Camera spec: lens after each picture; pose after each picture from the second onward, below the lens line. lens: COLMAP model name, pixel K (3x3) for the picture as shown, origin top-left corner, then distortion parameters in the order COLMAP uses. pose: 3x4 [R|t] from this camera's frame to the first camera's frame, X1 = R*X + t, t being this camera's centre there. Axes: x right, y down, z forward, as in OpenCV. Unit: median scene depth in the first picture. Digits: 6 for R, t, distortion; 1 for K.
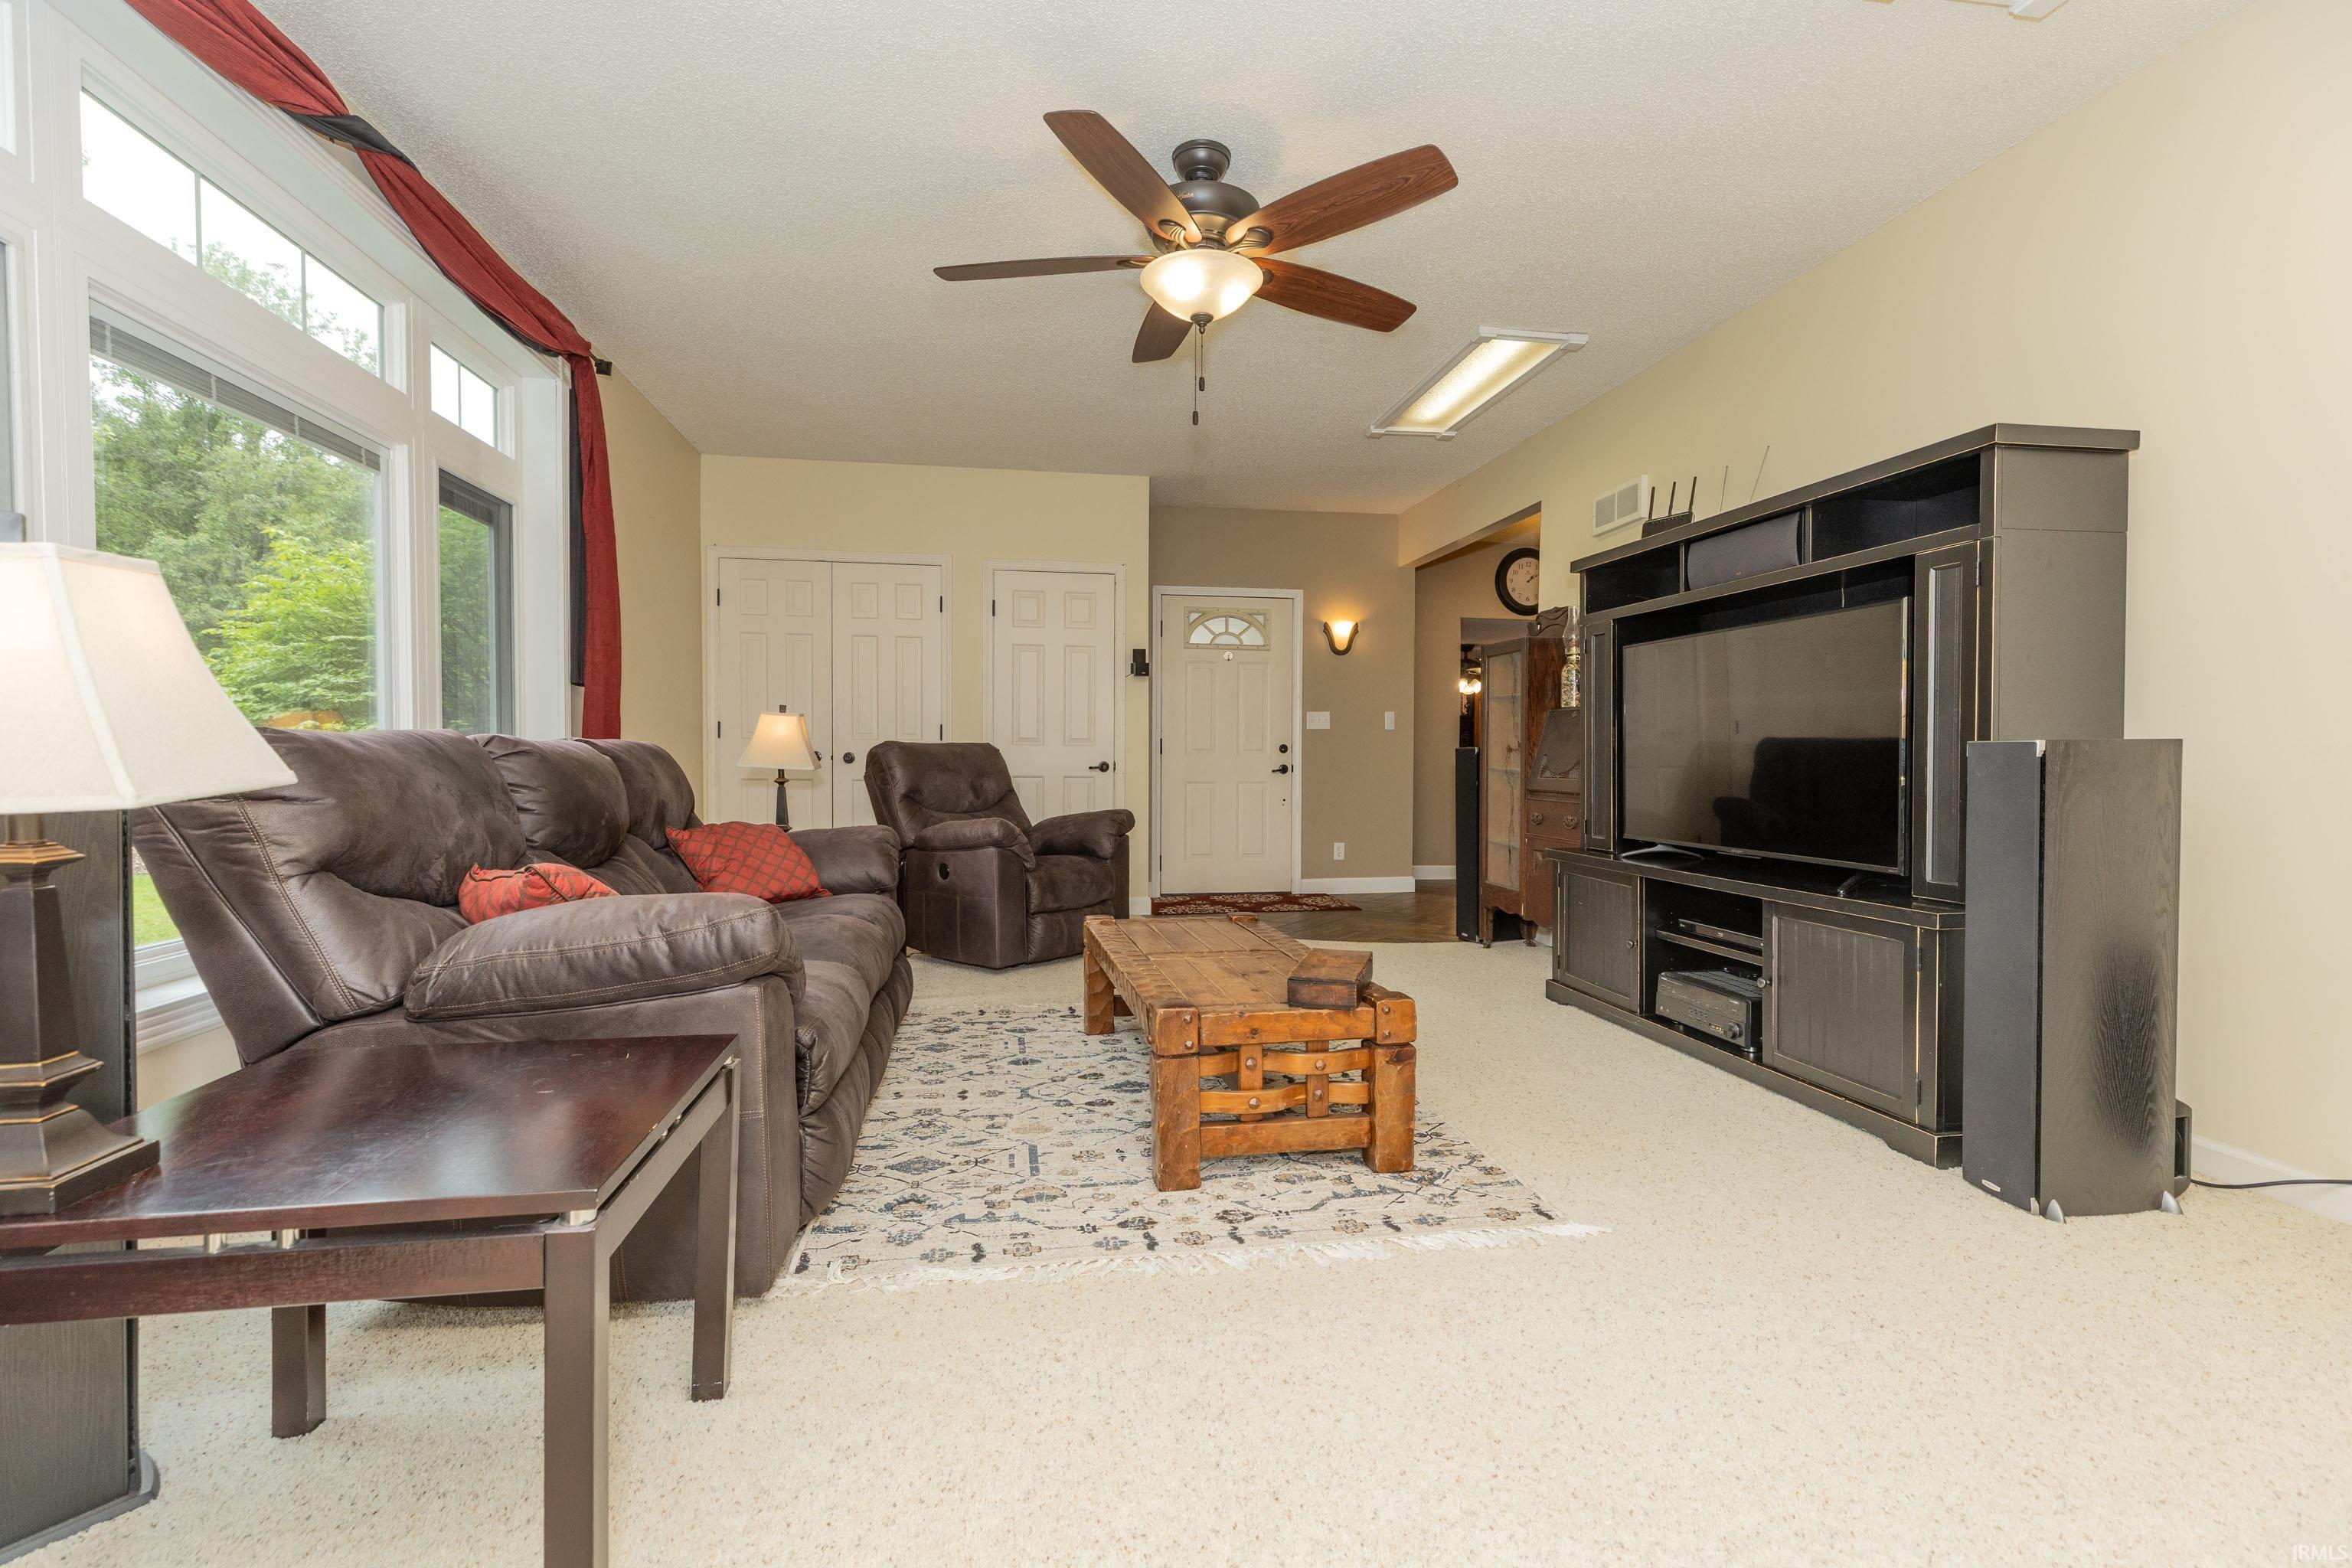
lens RADIAL K [[1083.0, 0, 1176.0], [0, 1083.0, 784.0], [0, 0, 1]] dist [0.000910, 0.000116]
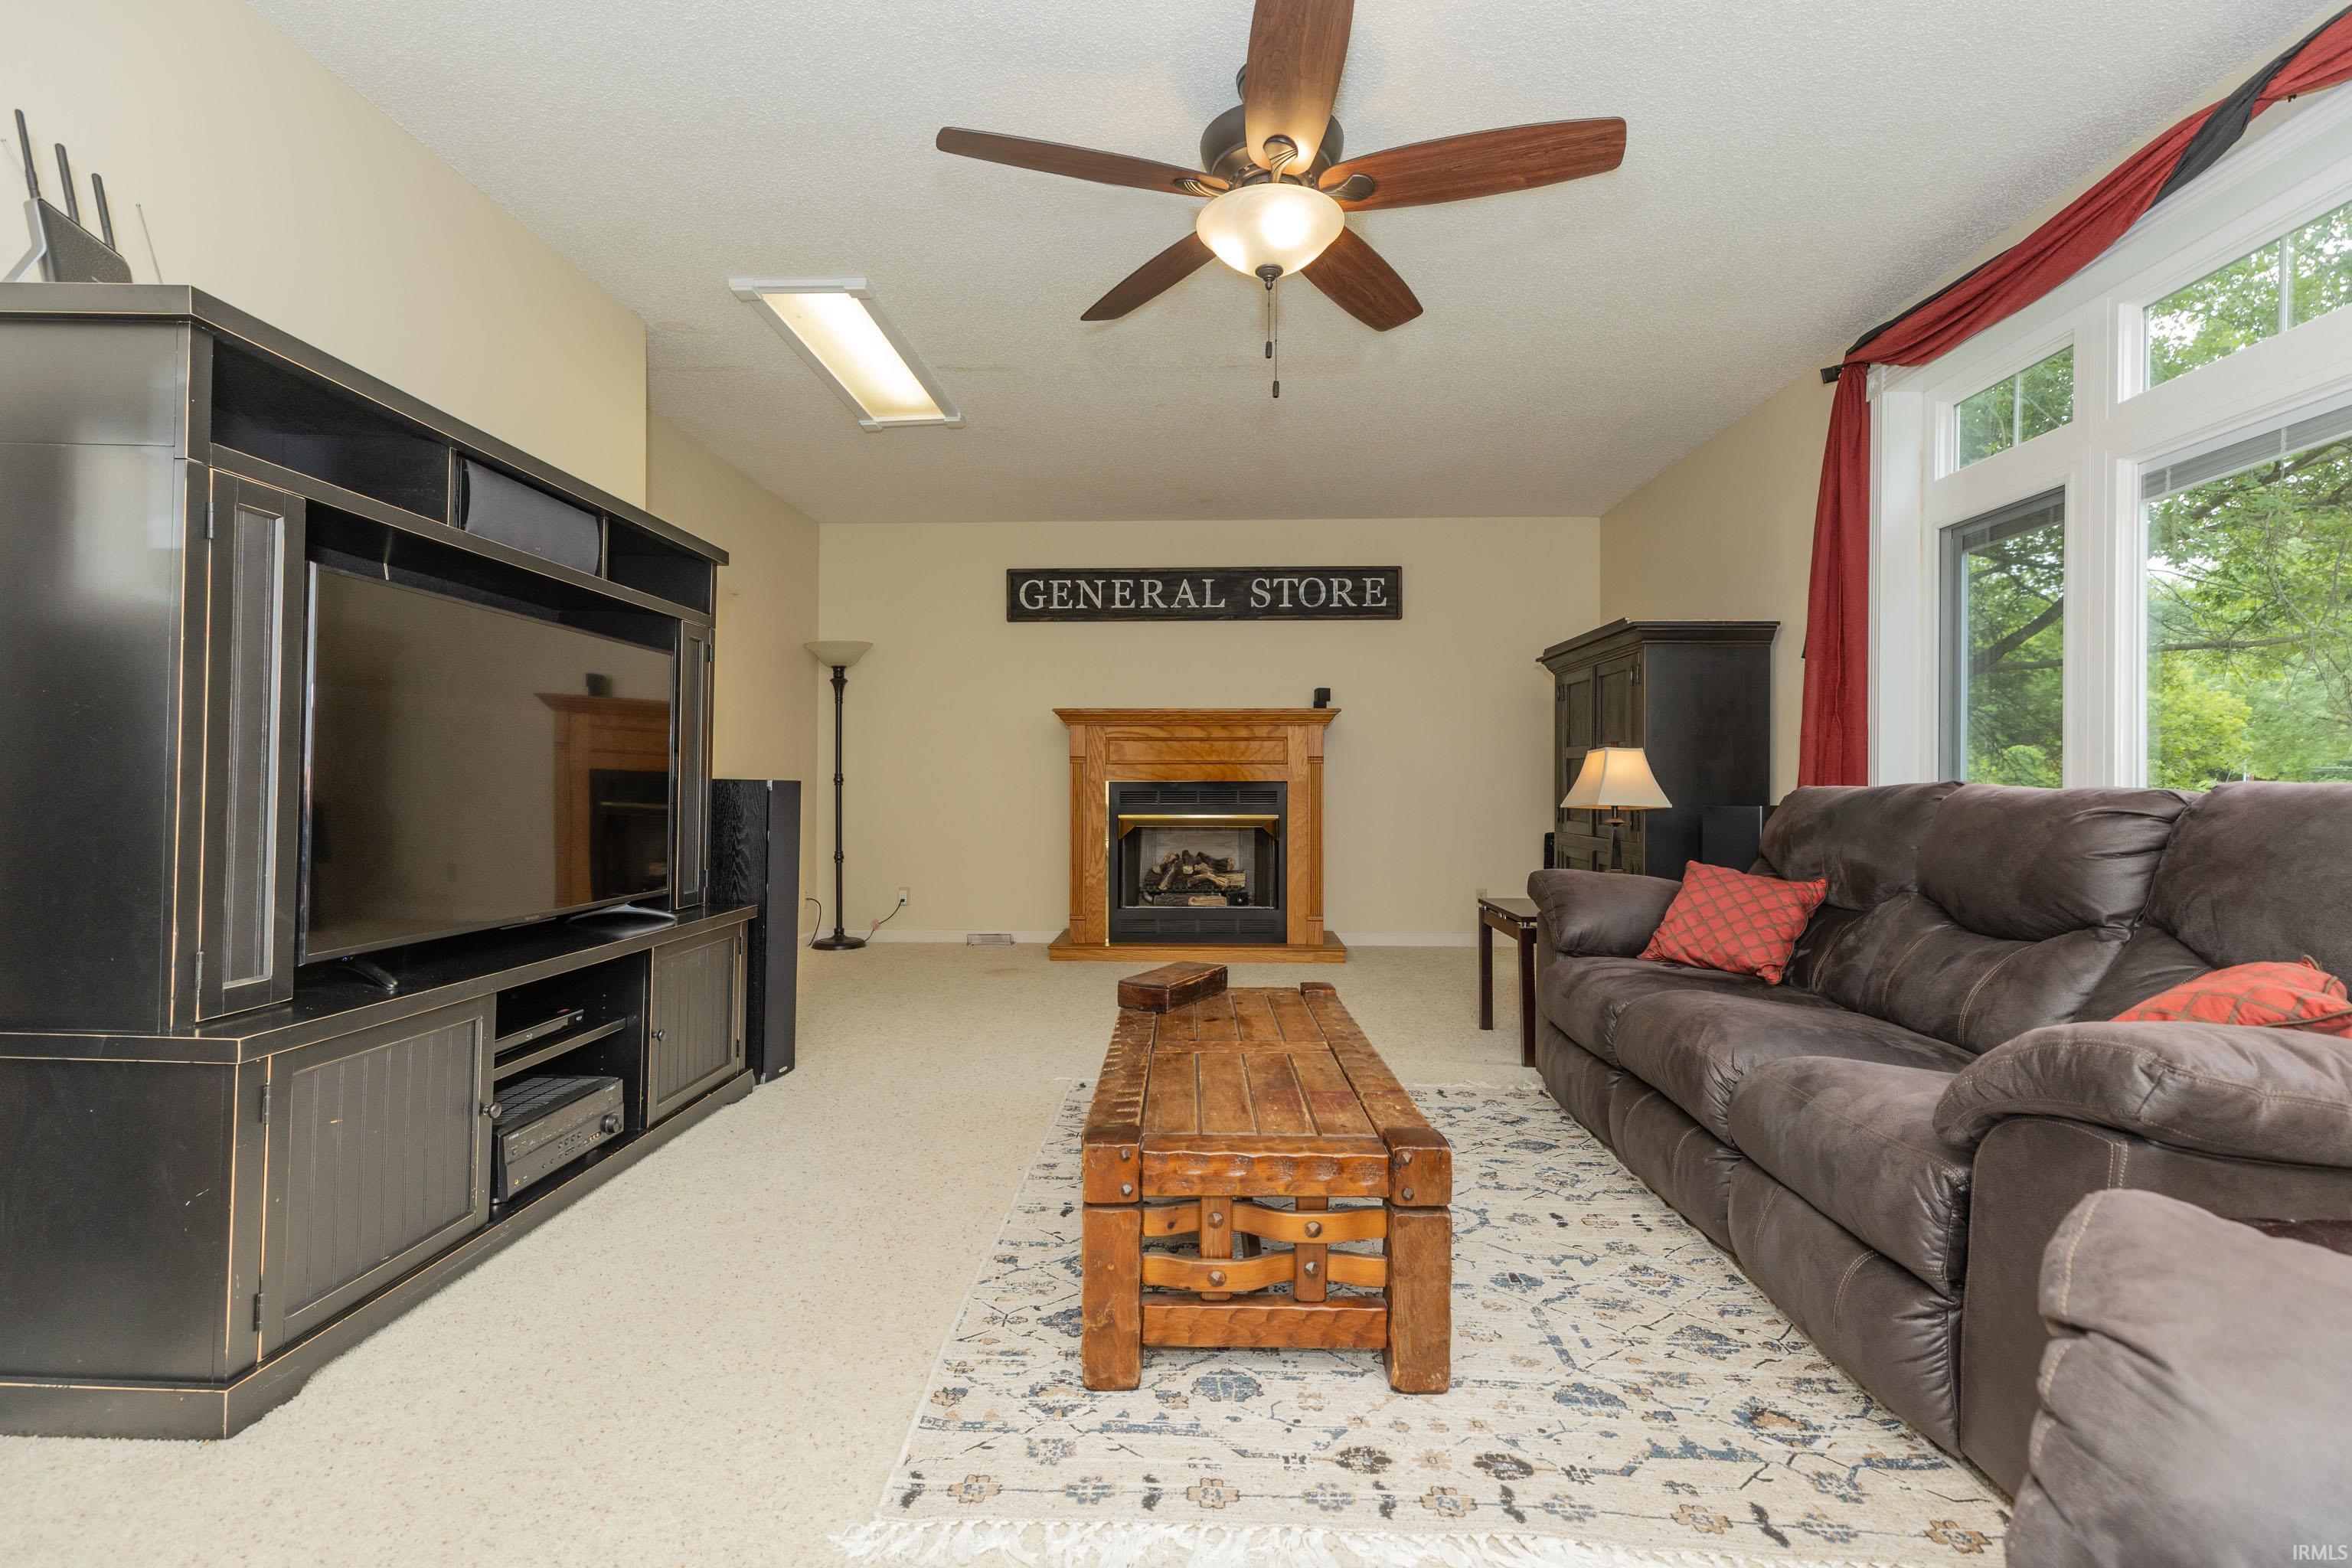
lens RADIAL K [[1062.1, 0, 1176.0], [0, 1062.1, 784.0], [0, 0, 1]] dist [0.000631, 0.000059]
pose [[-0.979065, -0.008607, 0.203366, -0.075034], [-0.004311, 0.999758, 0.021561, -0.053439], [-0.203502, 0.020233, -0.978865, 1.820476]]
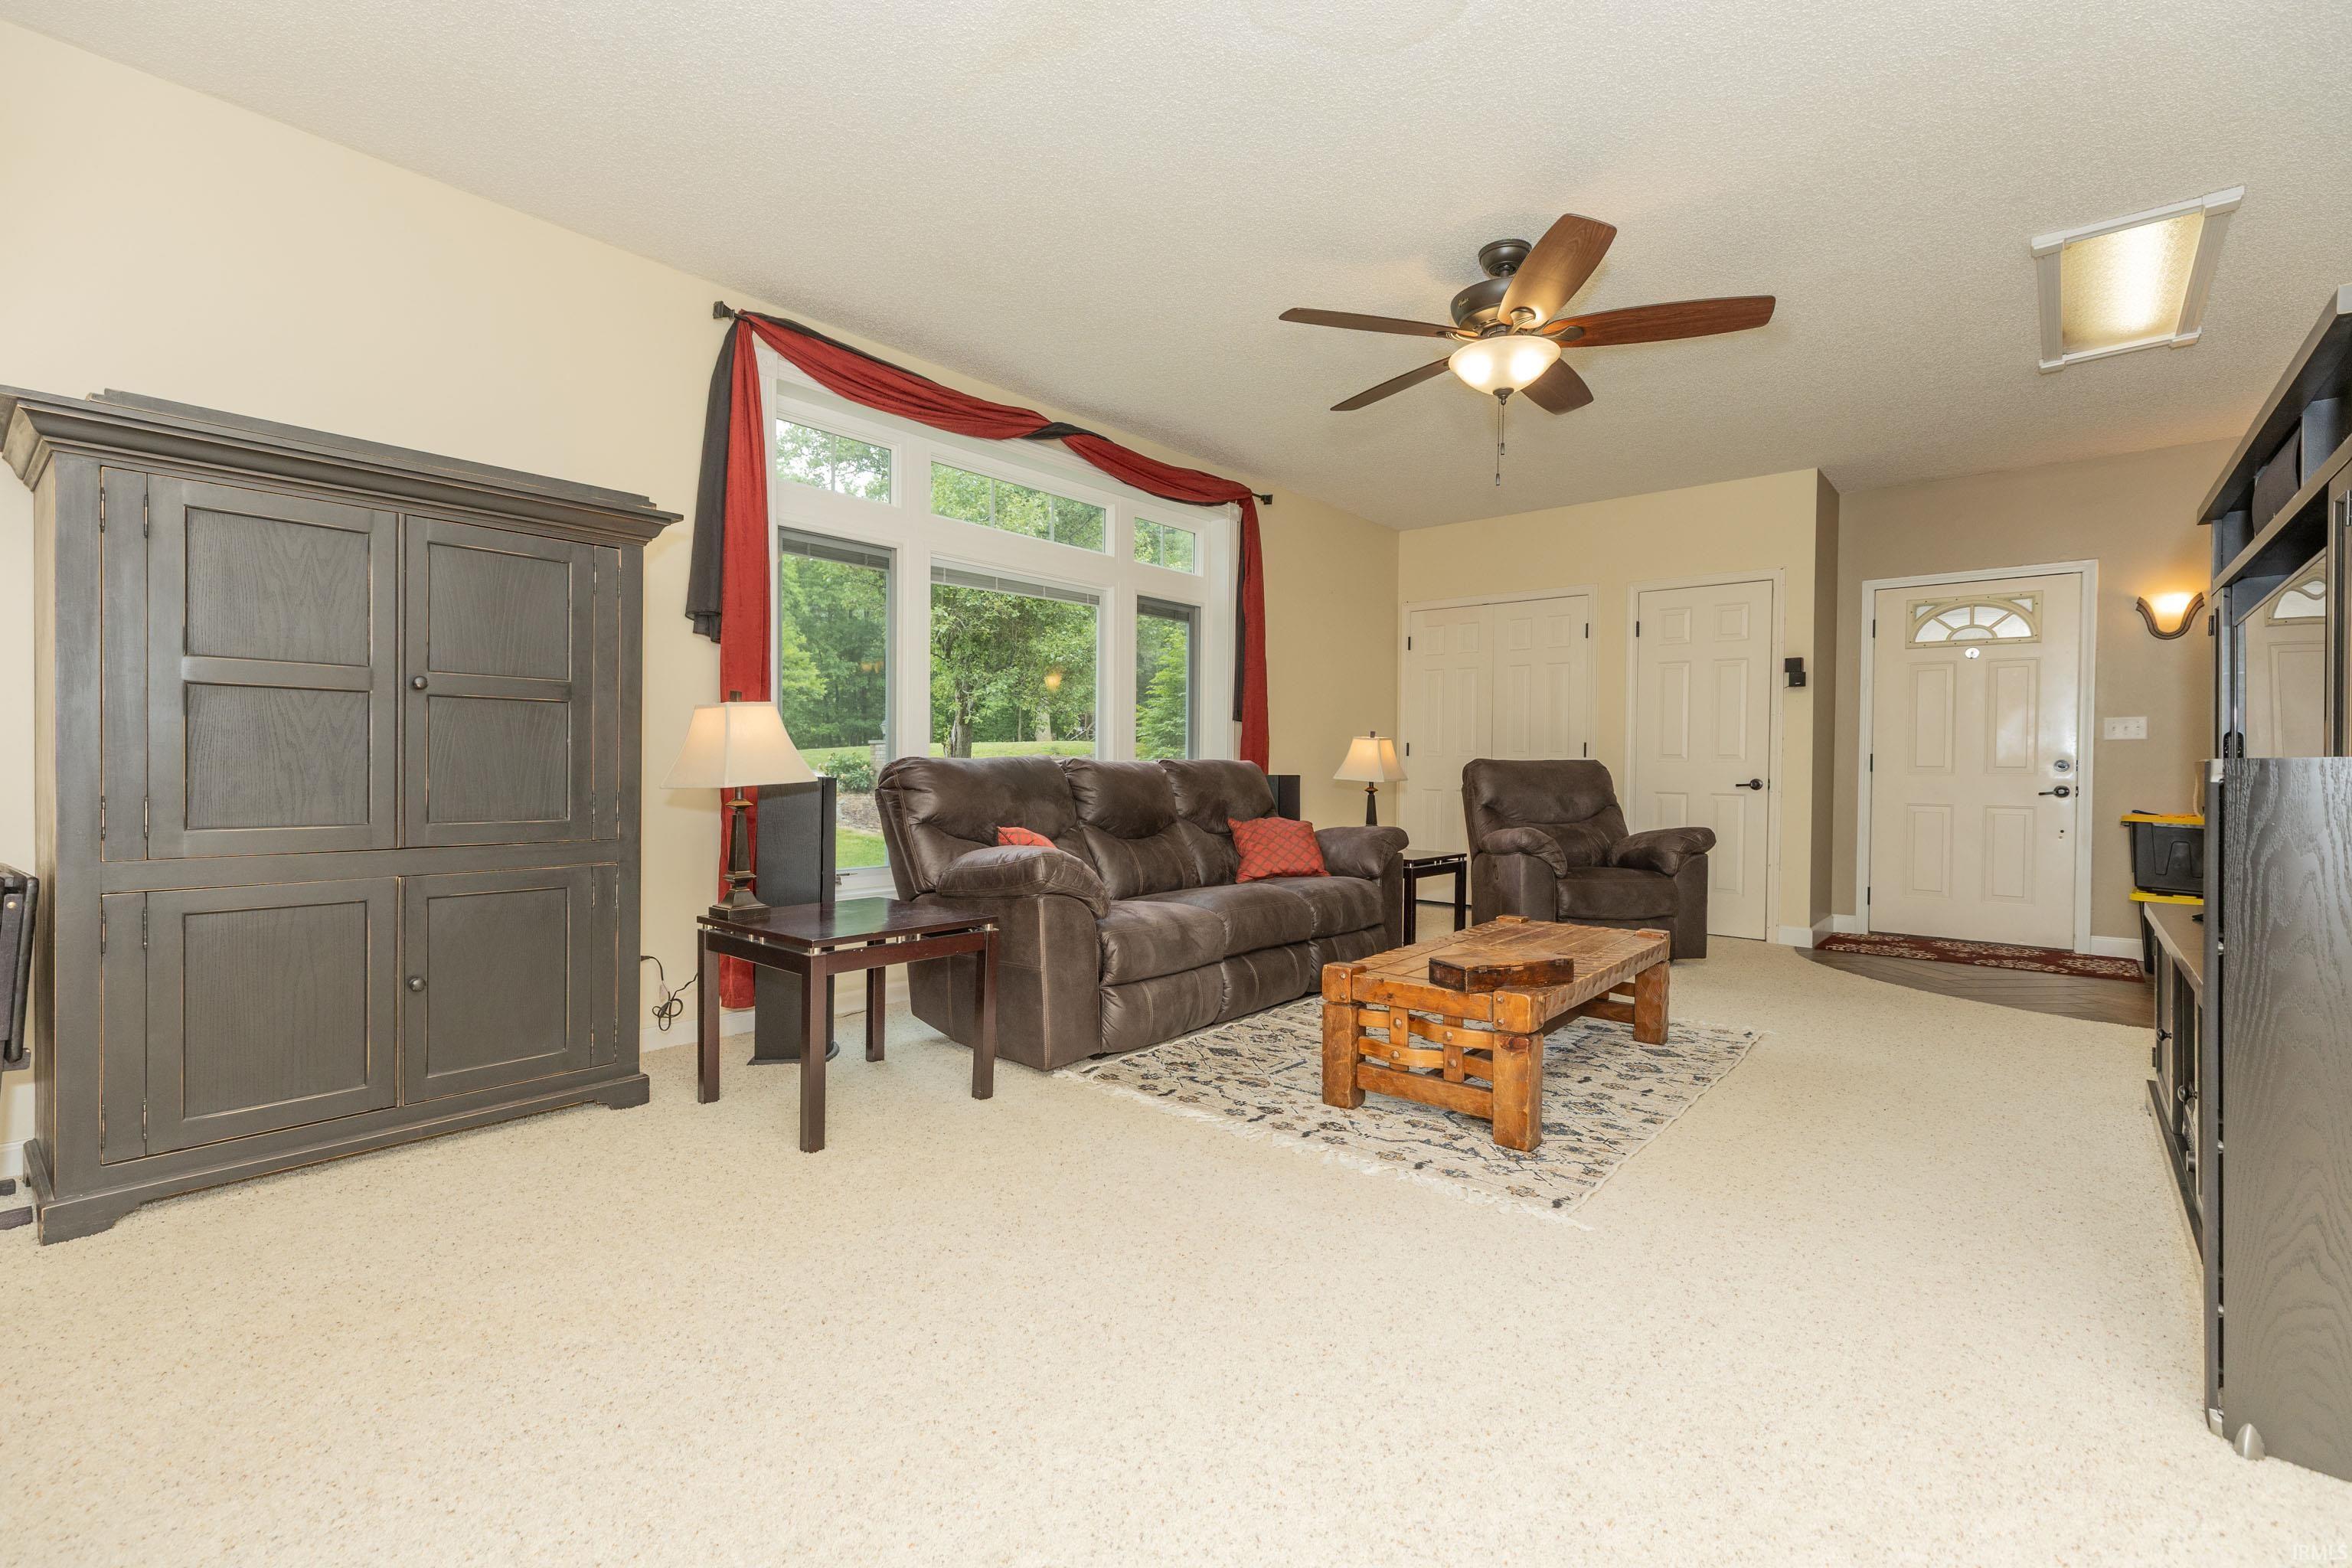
lens RADIAL K [[1083.0, 0, 1176.0], [0, 1083.0, 784.0], [0, 0, 1]] dist [0.000910, 0.000116]
pose [[0.626316, 0.014726, -0.779430, 0.702054], [-0.025307, 0.999679, -0.001448, -0.004478], [0.779159, 0.020632, 0.626487, 0.021285]]
